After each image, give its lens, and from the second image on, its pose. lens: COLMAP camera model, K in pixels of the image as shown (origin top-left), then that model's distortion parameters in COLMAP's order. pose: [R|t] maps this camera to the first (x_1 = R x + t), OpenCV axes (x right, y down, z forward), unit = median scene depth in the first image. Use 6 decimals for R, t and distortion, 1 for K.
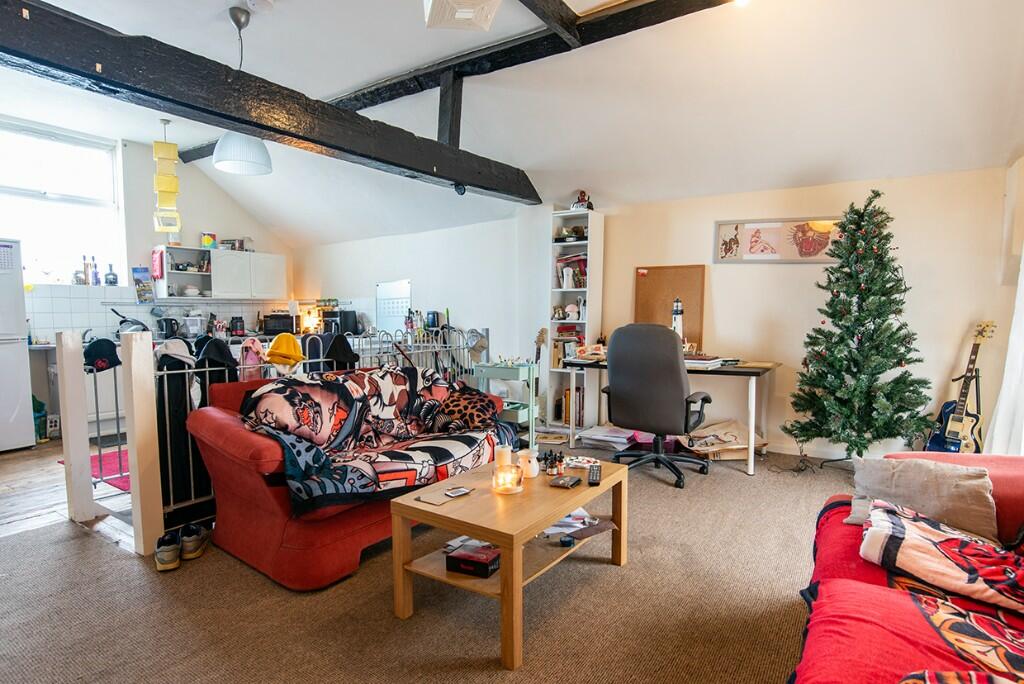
lens RADIAL K [[544.2, 0, 514.7], [0, 544.2, 344.8], [0, 0, 1]] dist [-0.032631, 0.002659]
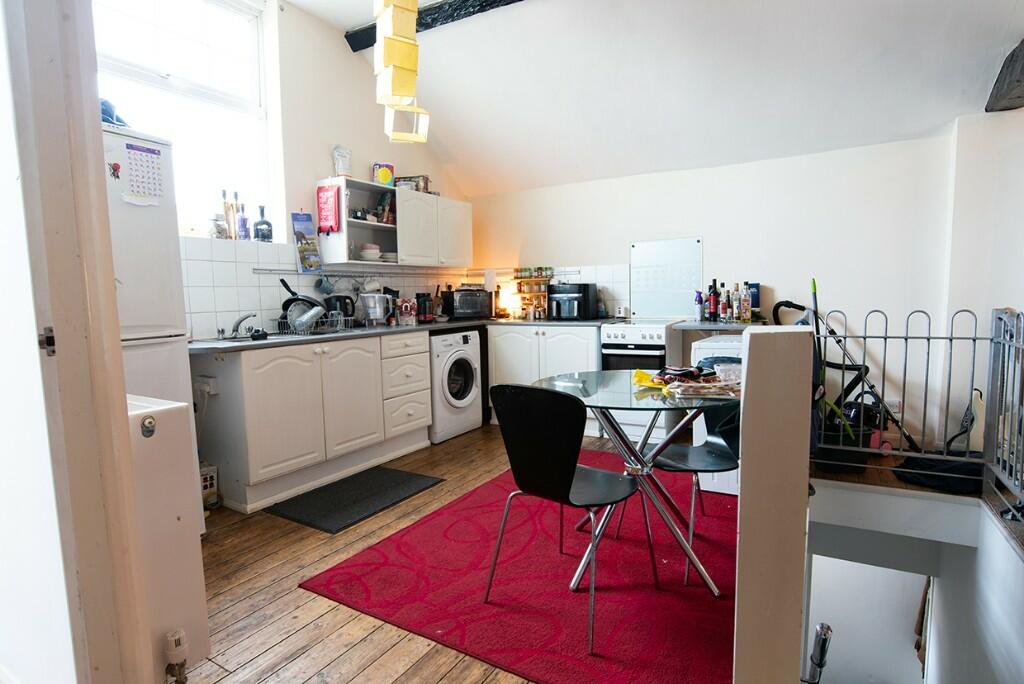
lens RADIAL K [[544.2, 0, 505.4], [0, 544.2, 341.5], [0, 0, 1]] dist [-0.032631, 0.002659]
pose [[0.998635, -0.009106, 0.051441, -0.485223], [0.007325, 0.999371, 0.034703, -0.015566], [-0.051725, -0.034279, 0.998073, 0.348959]]
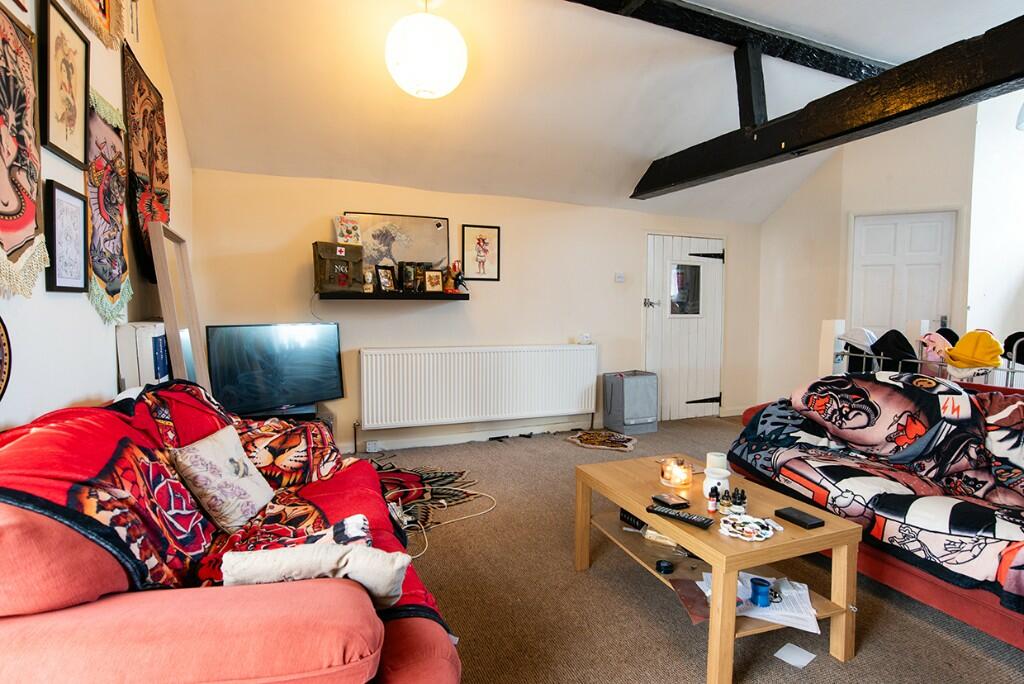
lens RADIAL K [[544.2, 0, 514.1], [0, 544.2, 344.0], [0, 0, 1]] dist [-0.032631, 0.002659]
pose [[-0.582921, 0.053594, -0.810759, 0.788978], [-0.051521, 0.993376, 0.102708, -0.058944], [0.810894, 0.101642, -0.576299, 1.091501]]
